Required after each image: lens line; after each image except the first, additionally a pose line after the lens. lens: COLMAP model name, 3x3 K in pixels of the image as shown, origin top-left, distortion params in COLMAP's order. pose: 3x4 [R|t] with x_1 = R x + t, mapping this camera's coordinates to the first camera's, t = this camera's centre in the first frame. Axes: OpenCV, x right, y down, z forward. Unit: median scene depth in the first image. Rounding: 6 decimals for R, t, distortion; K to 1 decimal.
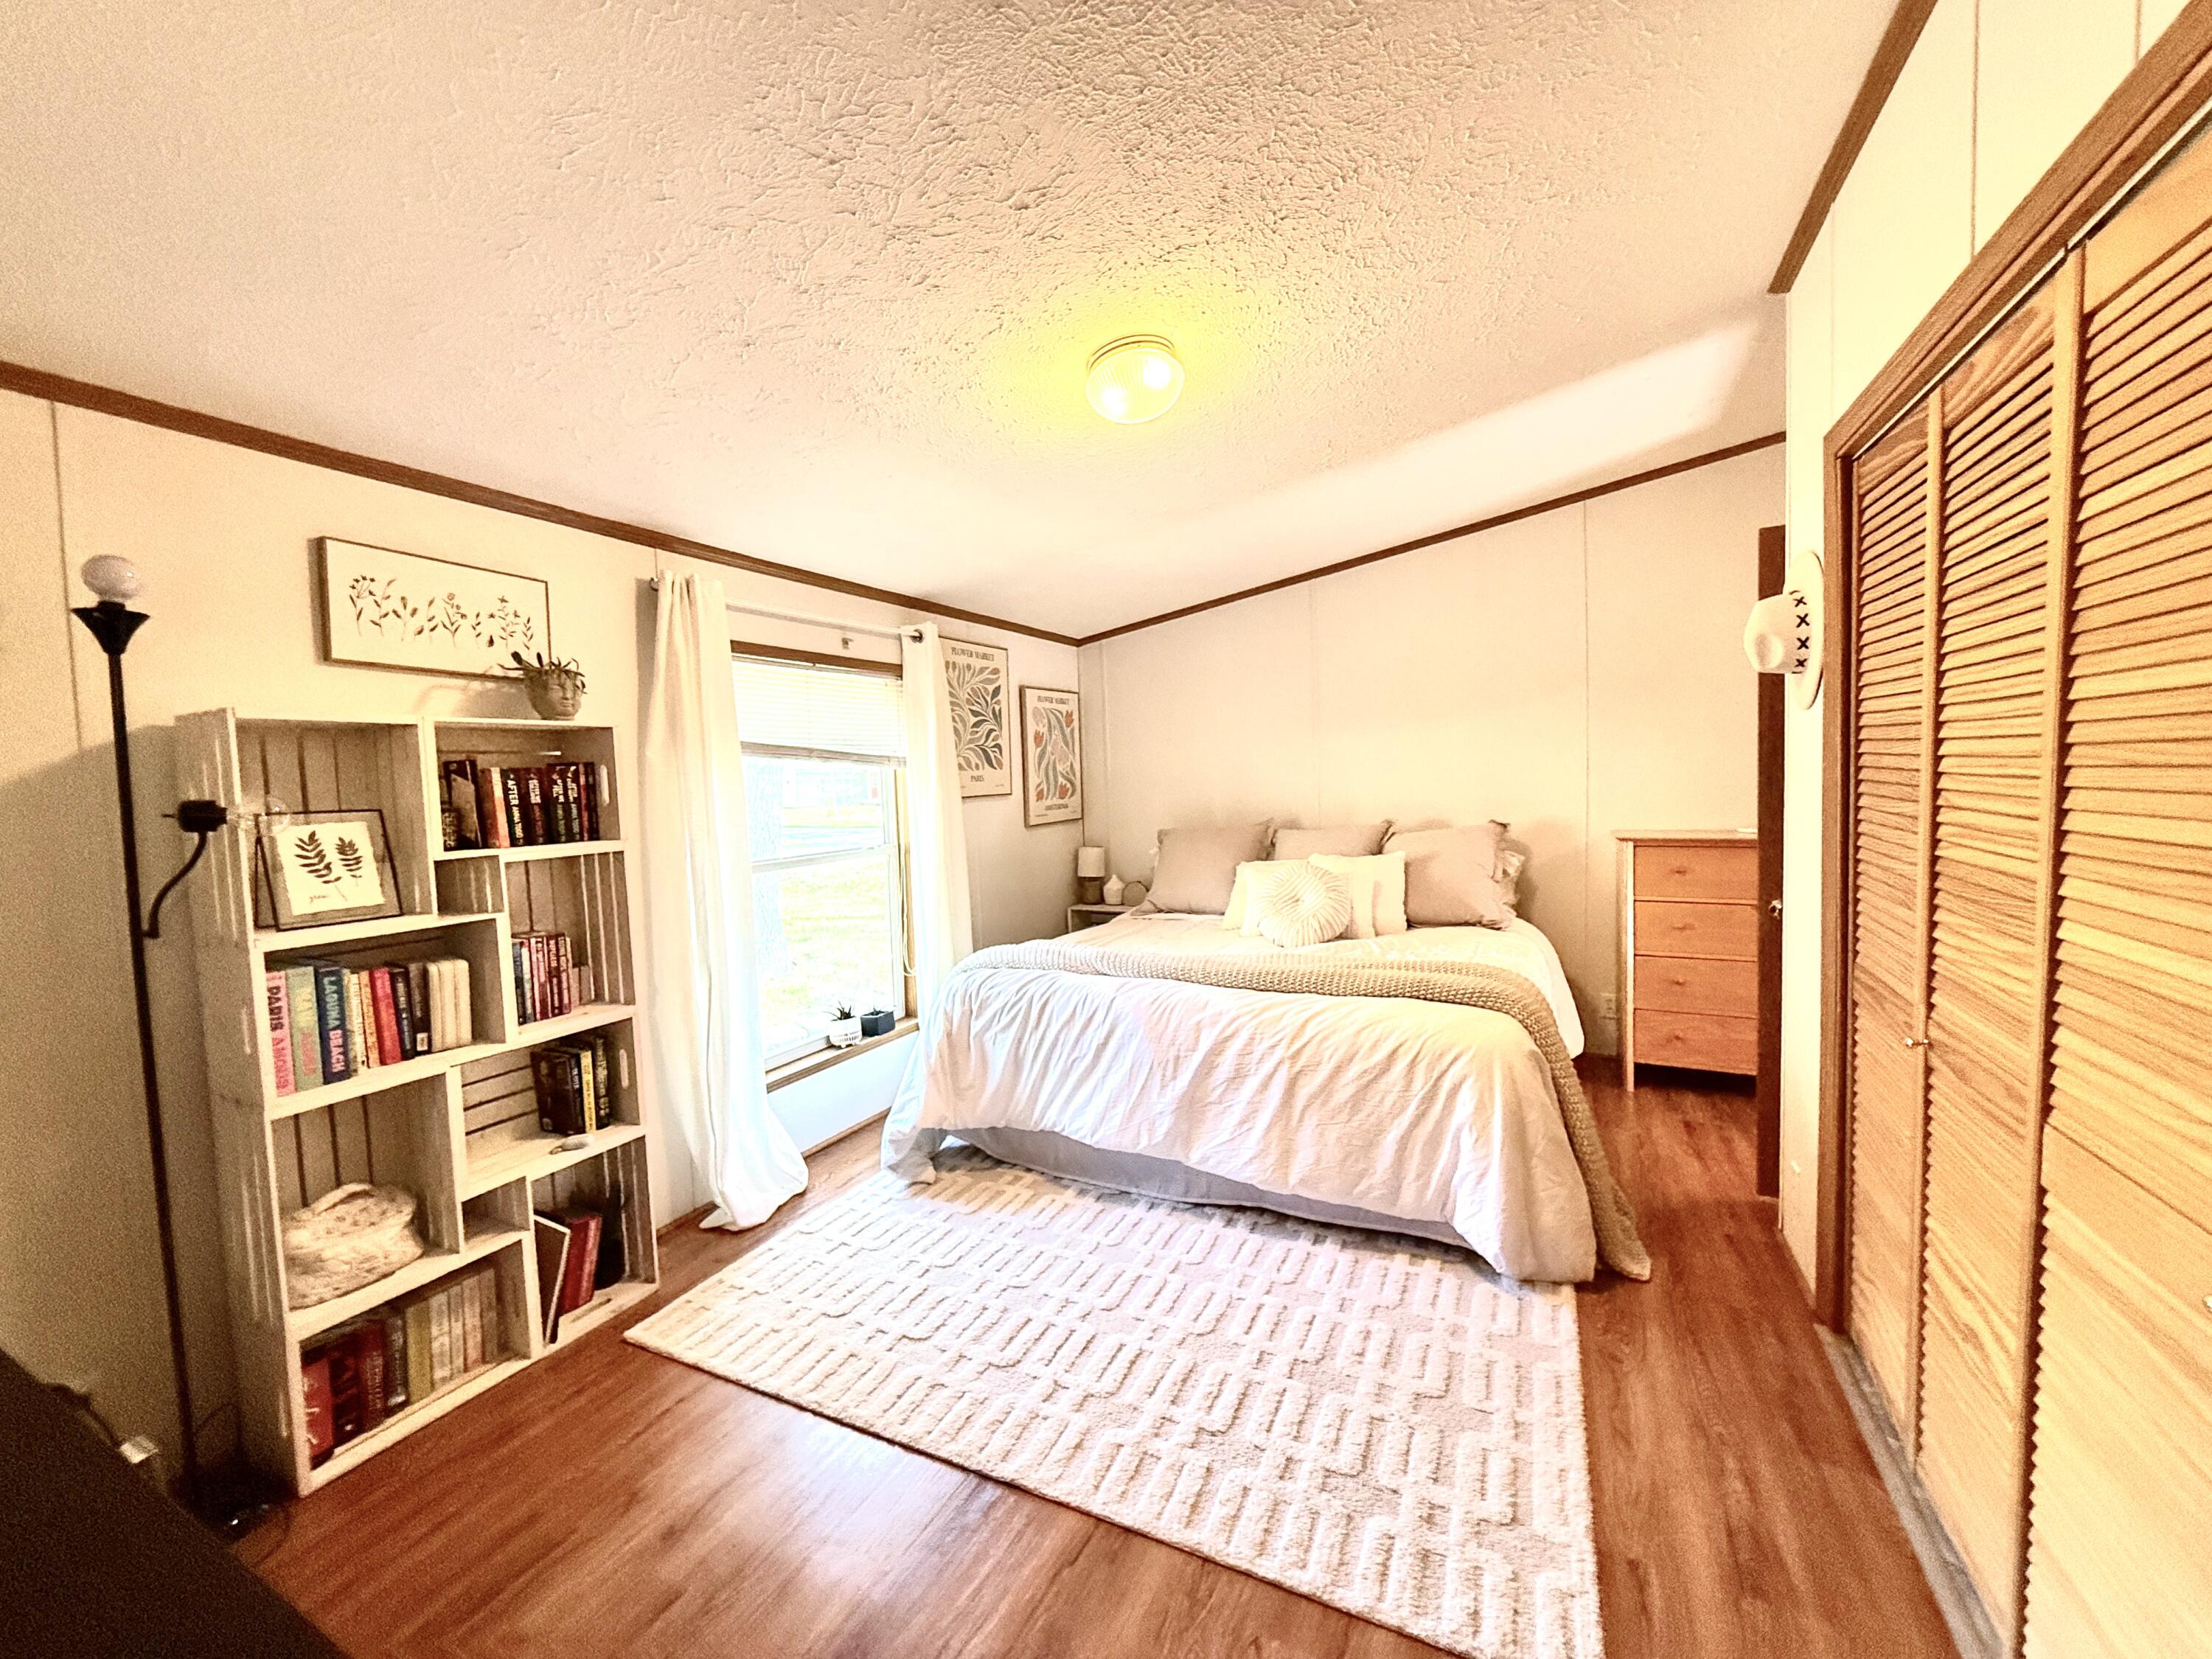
lens RADIAL K [[882.3, 0, 1112.3], [0, 882.3, 828.8], [0, 0, 1]] dist [-0.002213, 0.000355]
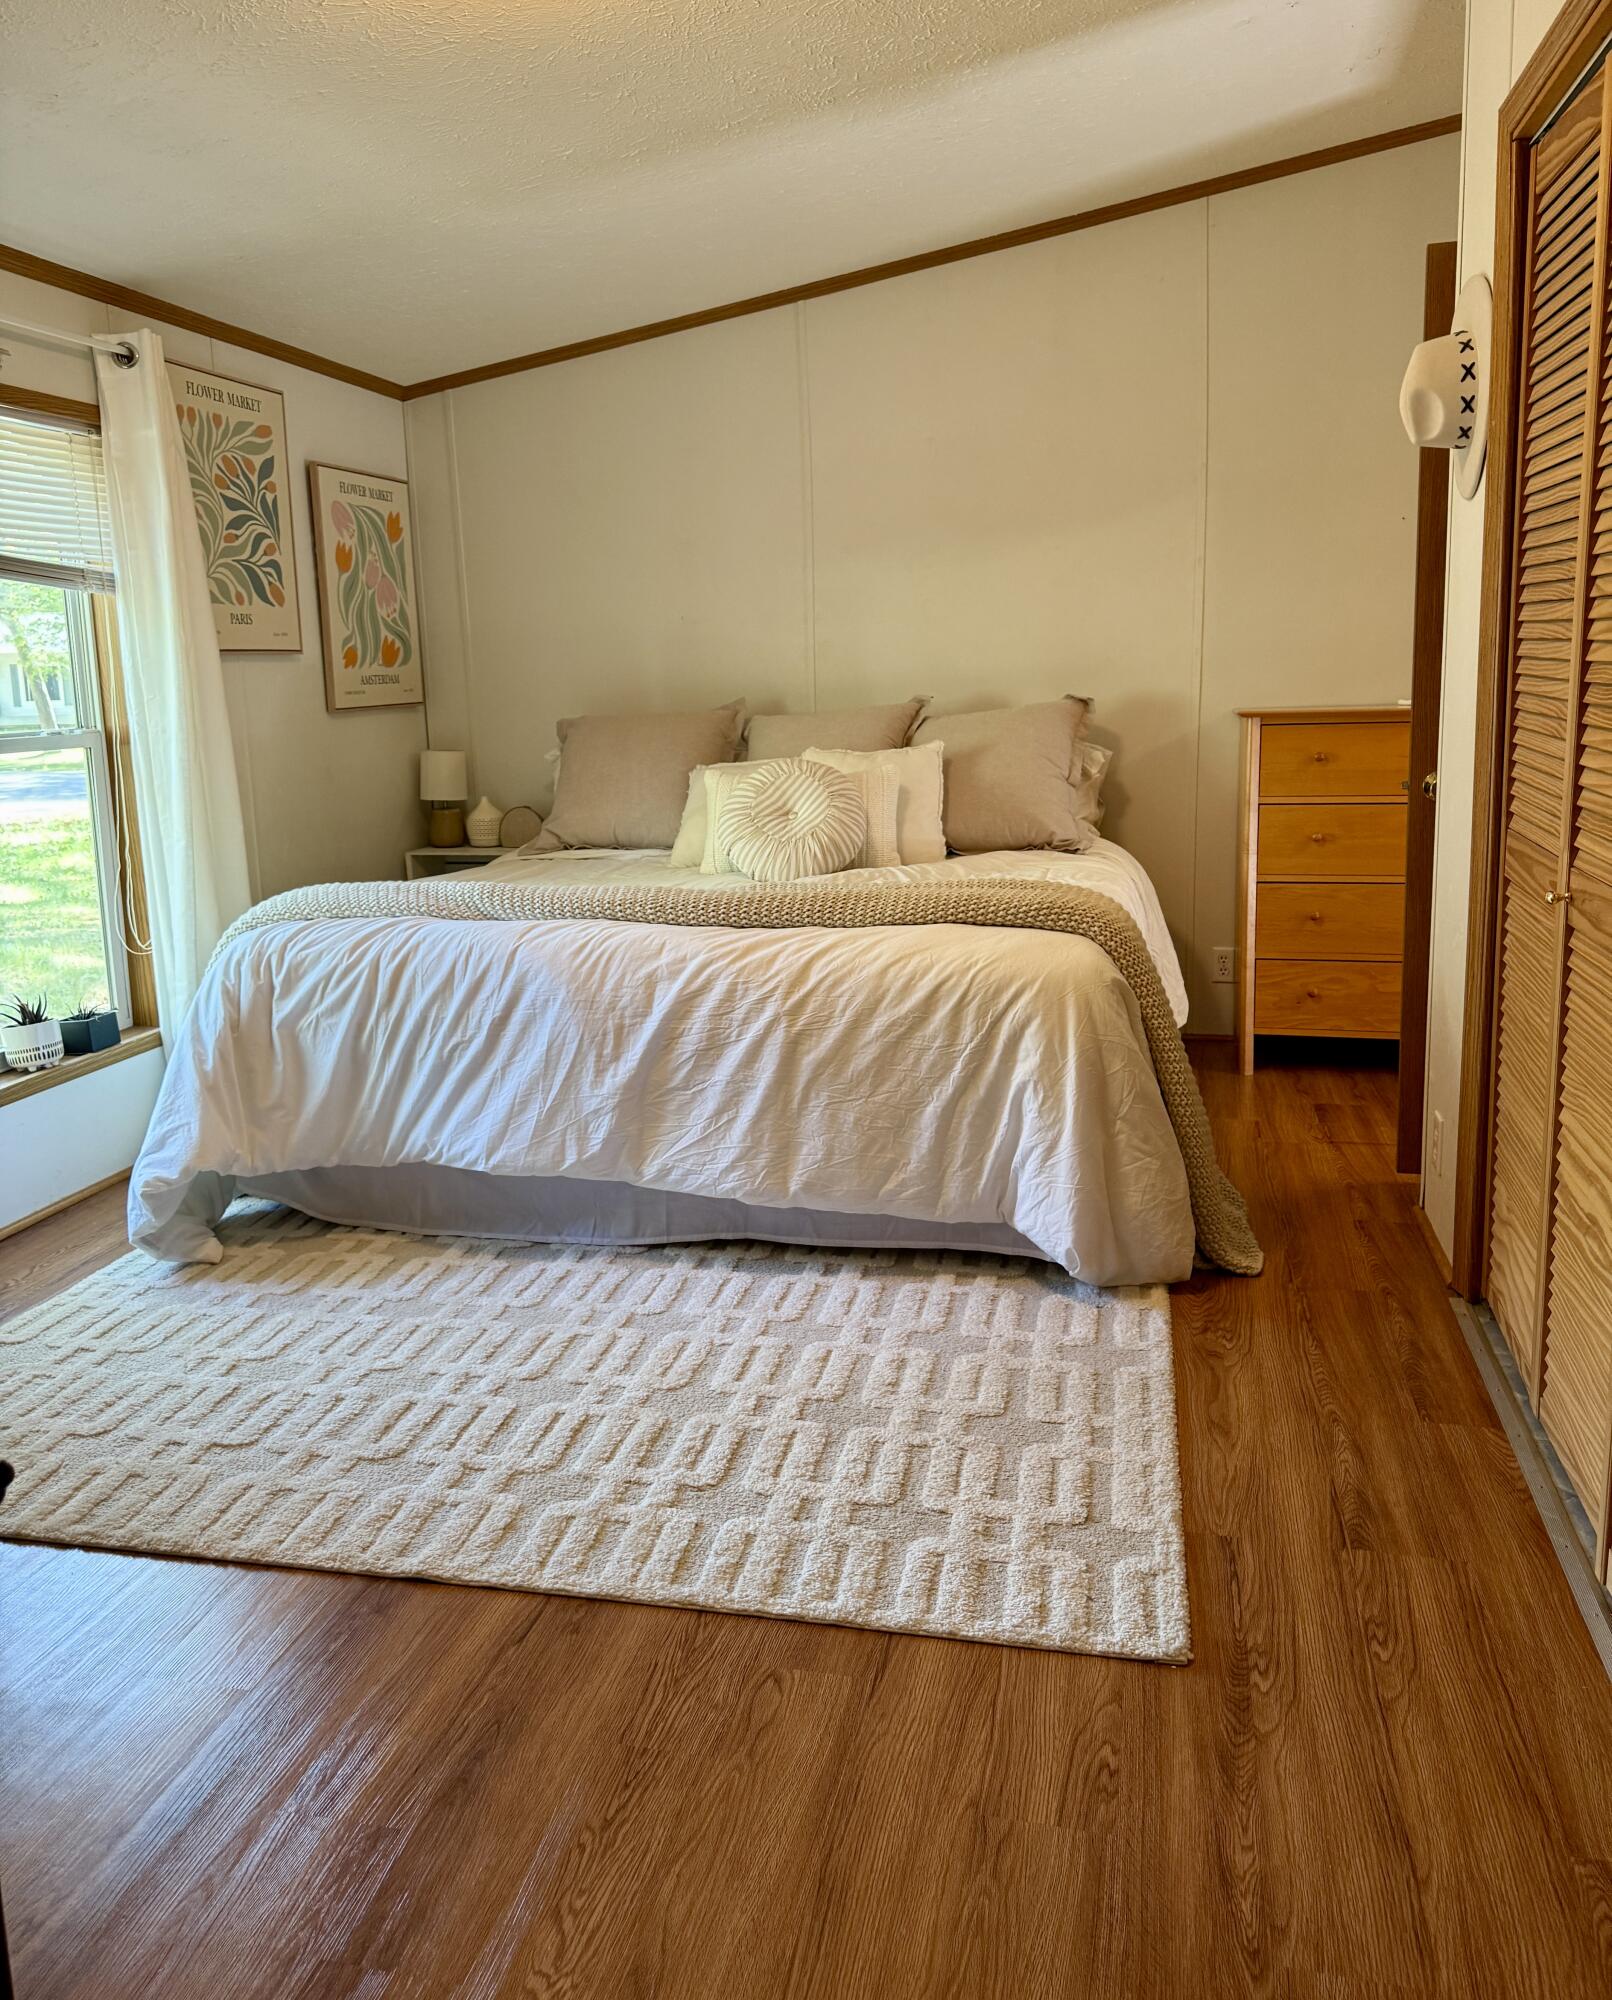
lens RADIAL K [[1522.5, 0, 805.4], [0, 1522.5, 930.1], [0, 0, 1]] dist [0.040350, -0.052141]
pose [[0.972387, -0.032025, 0.231166, -0.055452], [0.008541, 0.994760, 0.101883, 0.079983], [-0.233218, -0.097096, 0.967565, -0.132922]]
